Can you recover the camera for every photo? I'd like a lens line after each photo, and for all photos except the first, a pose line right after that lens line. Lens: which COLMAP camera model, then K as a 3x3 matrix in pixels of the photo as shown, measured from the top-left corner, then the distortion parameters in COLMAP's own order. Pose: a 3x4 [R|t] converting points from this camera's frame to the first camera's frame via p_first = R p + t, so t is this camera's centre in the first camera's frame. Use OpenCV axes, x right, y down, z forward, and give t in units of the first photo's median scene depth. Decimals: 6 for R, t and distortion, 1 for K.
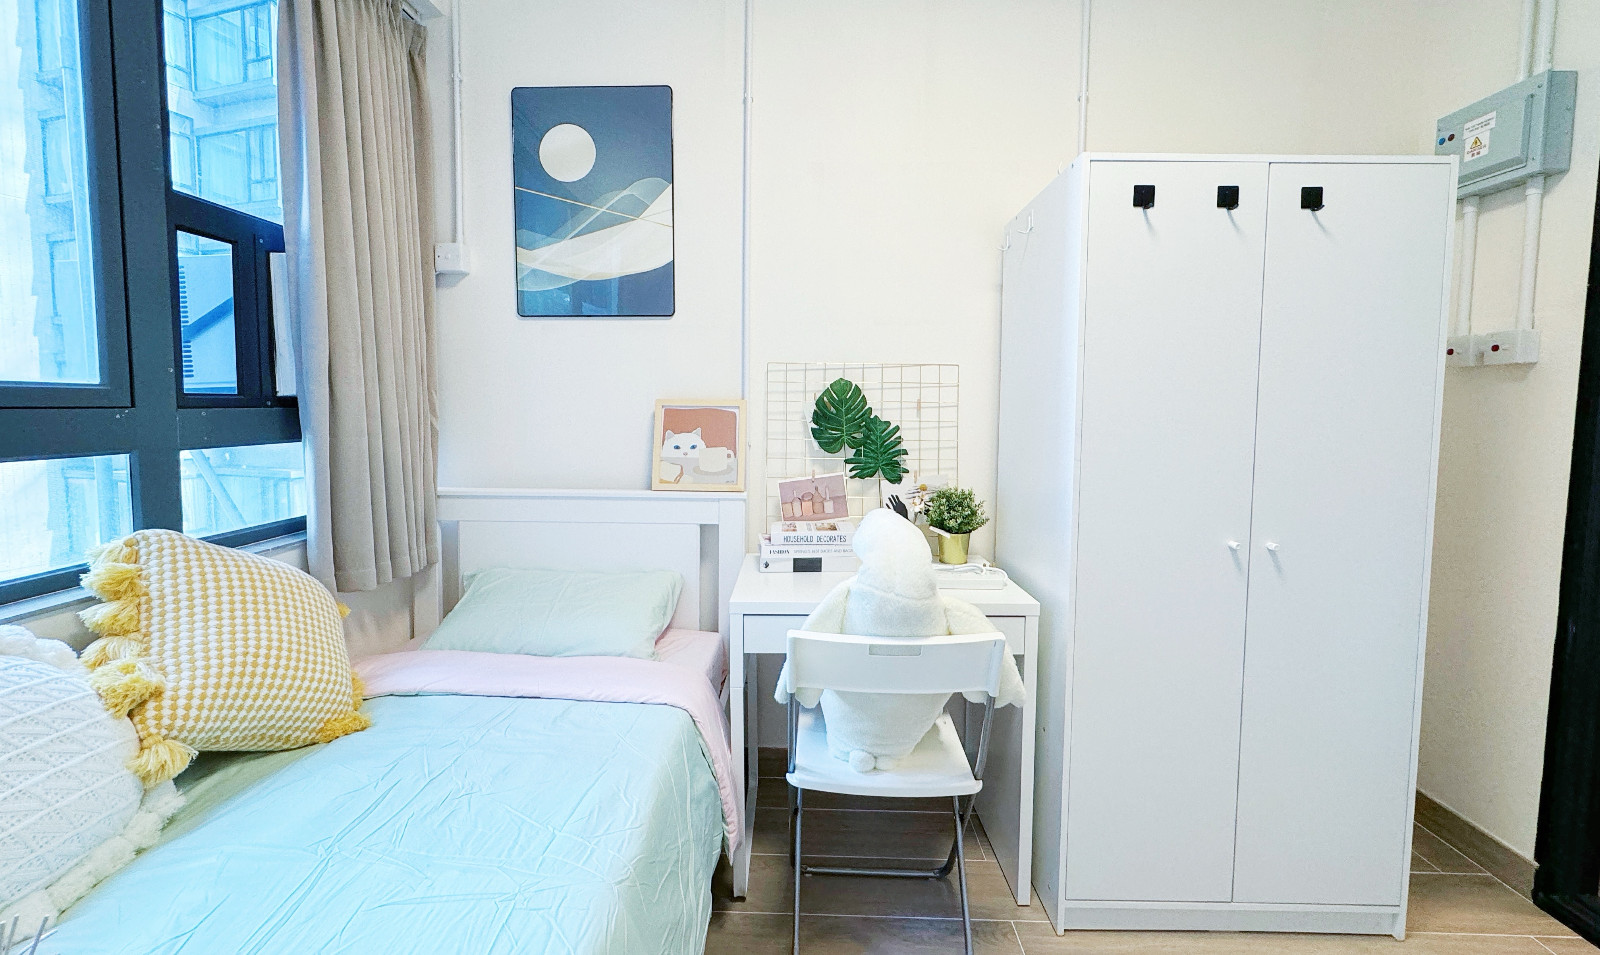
lens RADIAL K [[637.1, 0, 796.8], [0, 637.1, 462.8], [0, 0, 1]] dist [-0.002931, 0.000026]
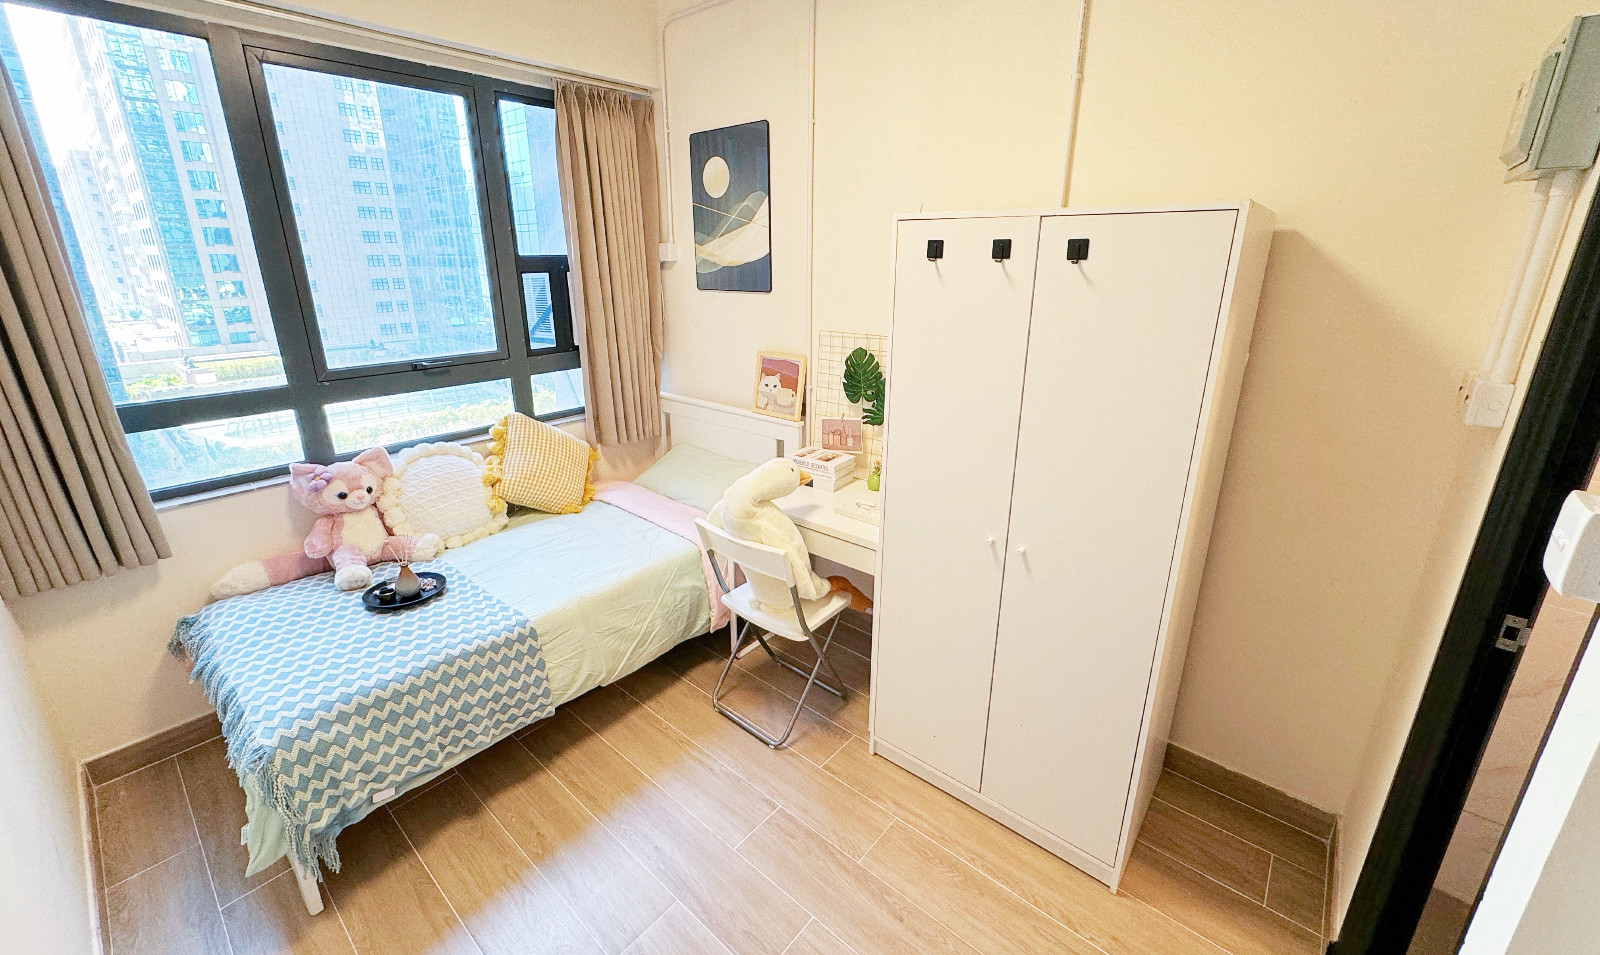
lens RADIAL K [[637.1, 0, 799.0], [0, 637.1, 469.9], [0, 0, 1]] dist [-0.002931, 0.000026]
pose [[0.770893, 0.198679, -0.605186, 0.820359], [-0.049130, 0.965826, 0.254493, -0.218916], [0.635067, -0.166454, 0.754310, -0.103635]]
